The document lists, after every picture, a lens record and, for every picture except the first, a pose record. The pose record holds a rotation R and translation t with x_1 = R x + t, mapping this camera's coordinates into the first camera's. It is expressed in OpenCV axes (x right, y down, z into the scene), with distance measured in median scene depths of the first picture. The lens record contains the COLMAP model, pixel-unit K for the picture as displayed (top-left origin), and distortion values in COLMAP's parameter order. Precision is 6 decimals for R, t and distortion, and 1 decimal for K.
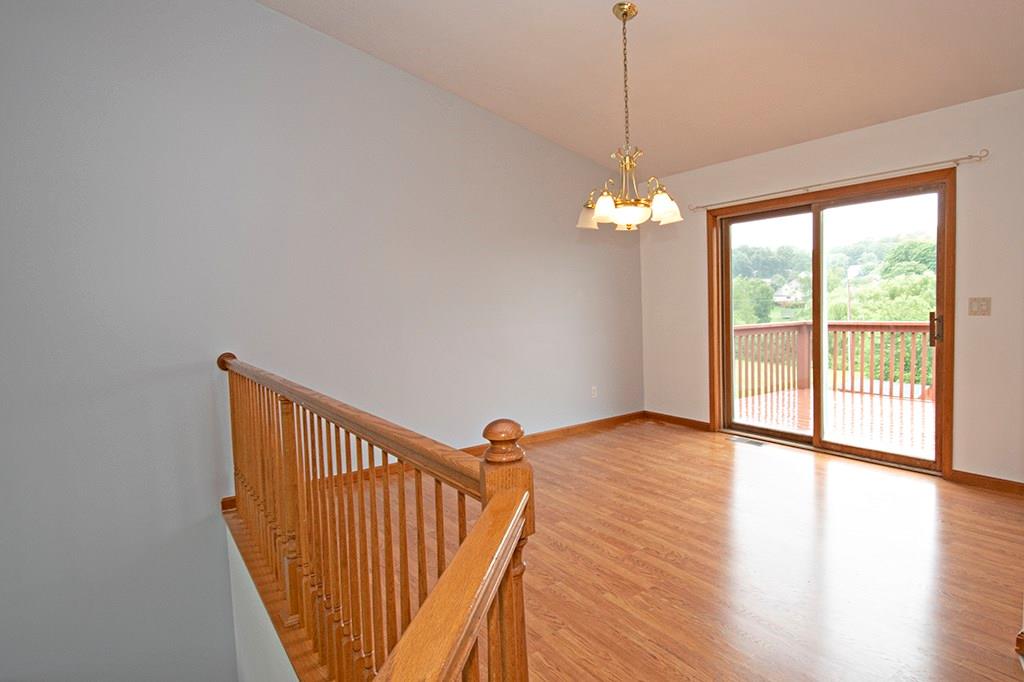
lens RADIAL K [[564.0, 0, 515.3], [0, 564.0, 328.0], [0, 0, 1]] dist [-0.000900, -0.000249]
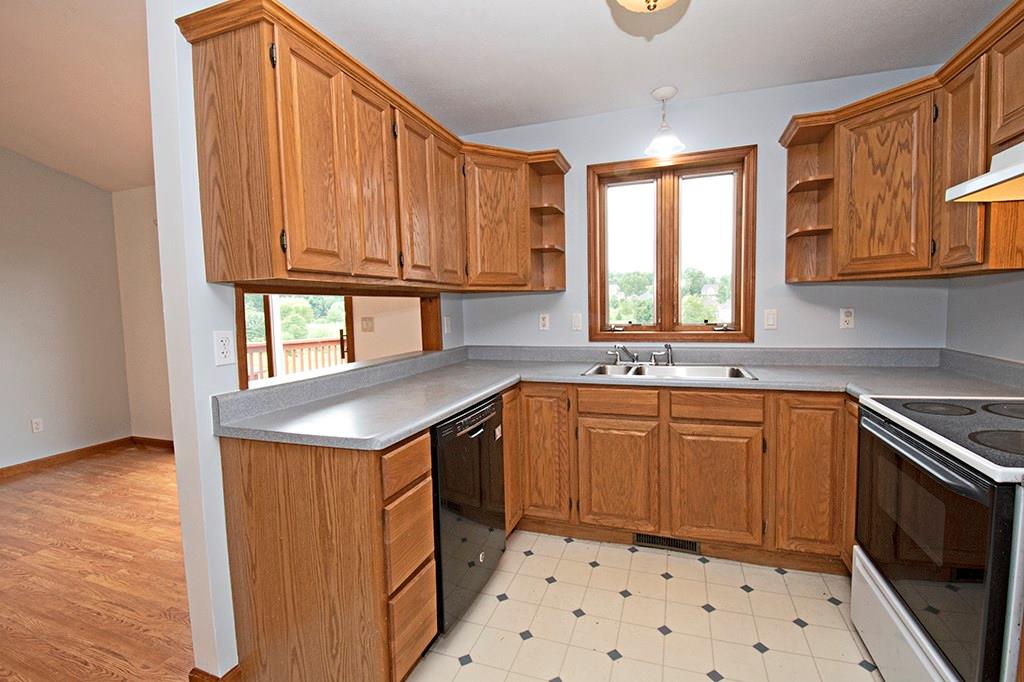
lens RADIAL K [[445.4, 0, 526.5], [0, 445.4, 338.2], [0, 0, 1]] dist [0.003318, -0.012560]
pose [[0.792950, -0.020690, 0.608936, 0.478736], [0.025569, 0.999673, 0.000671, -0.000429], [-0.608750, 0.015038, 0.793219, 0.026177]]
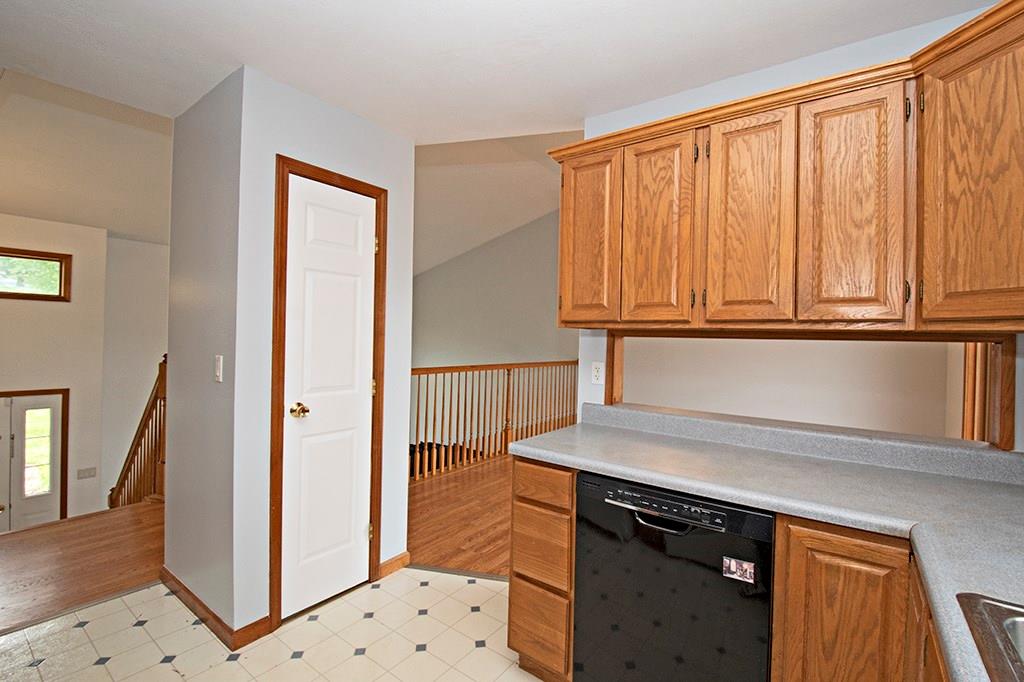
lens RADIAL K [[447.0, 0, 524.4], [0, 447.0, 335.6], [0, 0, 1]] dist [0.004619, -0.017120]
pose [[0.340436, 0.045160, -0.939183, 1.019623], [-0.089310, 0.995883, 0.015513, -0.047891], [0.936017, 0.078597, 0.343067, 0.204770]]
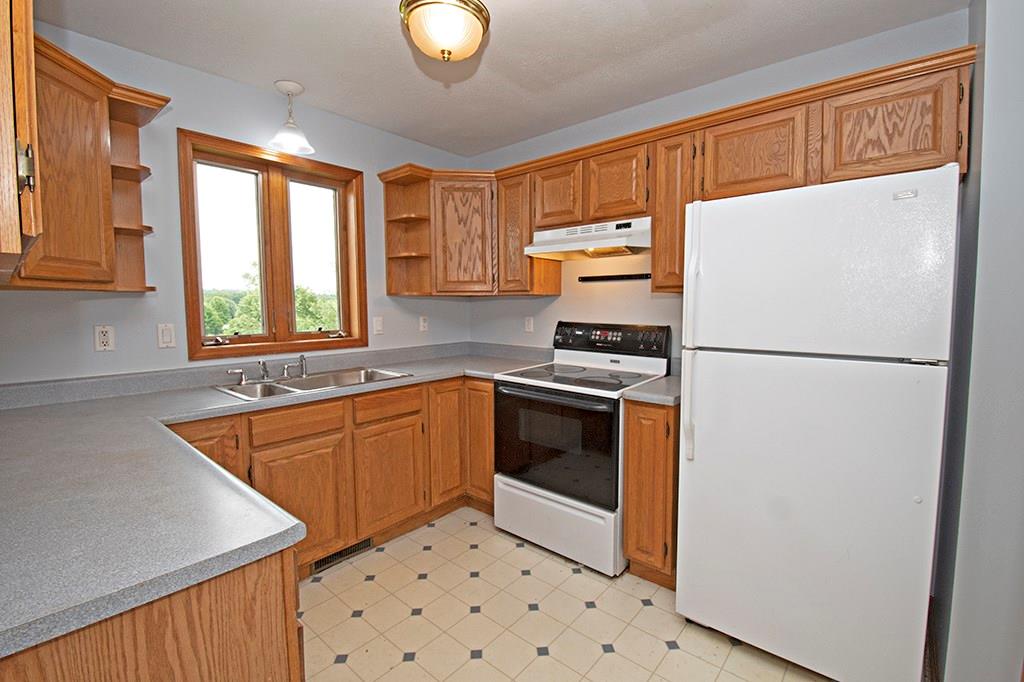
lens RADIAL K [[447.0, 0, 524.4], [0, 447.0, 335.6], [0, 0, 1]] dist [0.004619, -0.017120]
pose [[-0.278507, -0.026033, 0.960081, 0.355740], [0.070234, 0.996404, 0.047392, -0.021021], [-0.957863, 0.080630, -0.275677, 0.304892]]
